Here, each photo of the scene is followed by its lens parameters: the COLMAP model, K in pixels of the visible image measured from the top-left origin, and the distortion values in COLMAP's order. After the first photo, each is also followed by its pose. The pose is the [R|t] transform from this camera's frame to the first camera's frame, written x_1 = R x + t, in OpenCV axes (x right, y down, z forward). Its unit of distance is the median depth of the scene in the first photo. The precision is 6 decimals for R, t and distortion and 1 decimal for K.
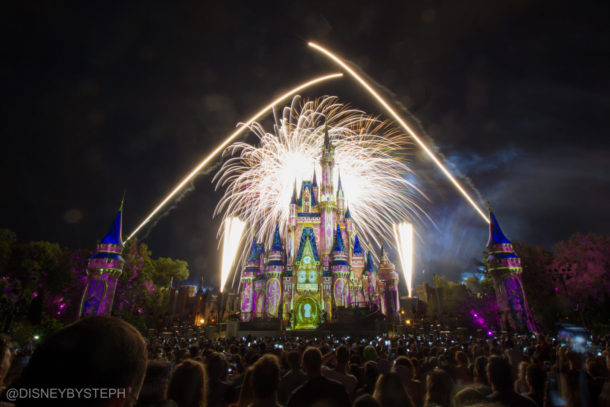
lens RADIAL K [[2481.2, 0, 299.6], [0, 2481.2, 206.2], [0, 0, 1]] dist [0.559631, 0.000000]
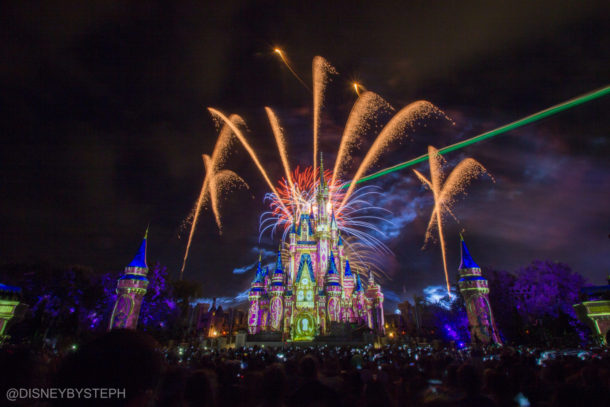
lens RADIAL K [[2481.2, 0, 289.2], [0, 2481.2, 215.7], [0, 0, 1]] dist [0.559631, 0.000000]
pose [[0.999991, 0.002743, -0.003326, -0.000609], [-0.002769, 0.999964, -0.008047, 0.000138], [0.003304, 0.008056, 0.999962, -0.168329]]
